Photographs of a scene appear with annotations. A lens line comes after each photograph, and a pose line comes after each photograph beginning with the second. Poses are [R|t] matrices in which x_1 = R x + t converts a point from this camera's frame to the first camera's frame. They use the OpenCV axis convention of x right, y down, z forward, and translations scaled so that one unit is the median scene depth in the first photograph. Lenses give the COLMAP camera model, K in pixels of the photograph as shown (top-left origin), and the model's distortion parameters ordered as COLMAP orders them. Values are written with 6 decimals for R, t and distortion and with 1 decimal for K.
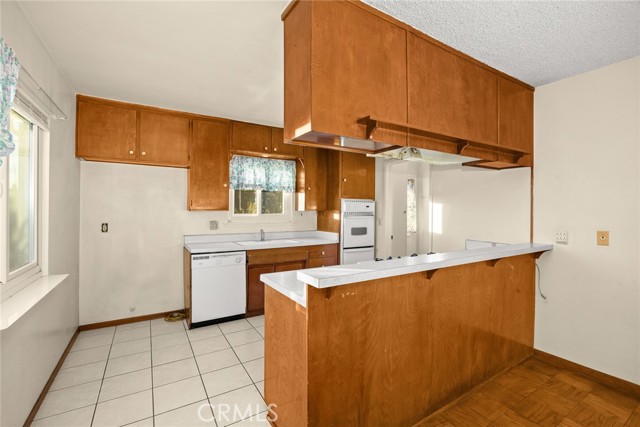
lens RADIAL K [[282.1, 0, 319.3], [0, 282.1, 209.5], [0, 0, 1]] dist [-0.015116, 0.000734]
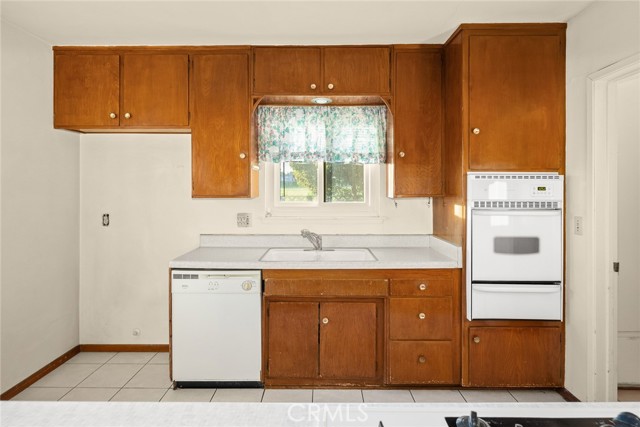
lens RADIAL K [[344.7, 0, 317.3], [0, 344.7, 190.2], [0, 0, 1]] dist [-0.006613, -0.000527]
pose [[0.851258, -0.005044, -0.524723, 0.192565], [0.003847, 0.999987, -0.003371, -0.009517], [0.524733, 0.000851, 0.851267, 0.465543]]
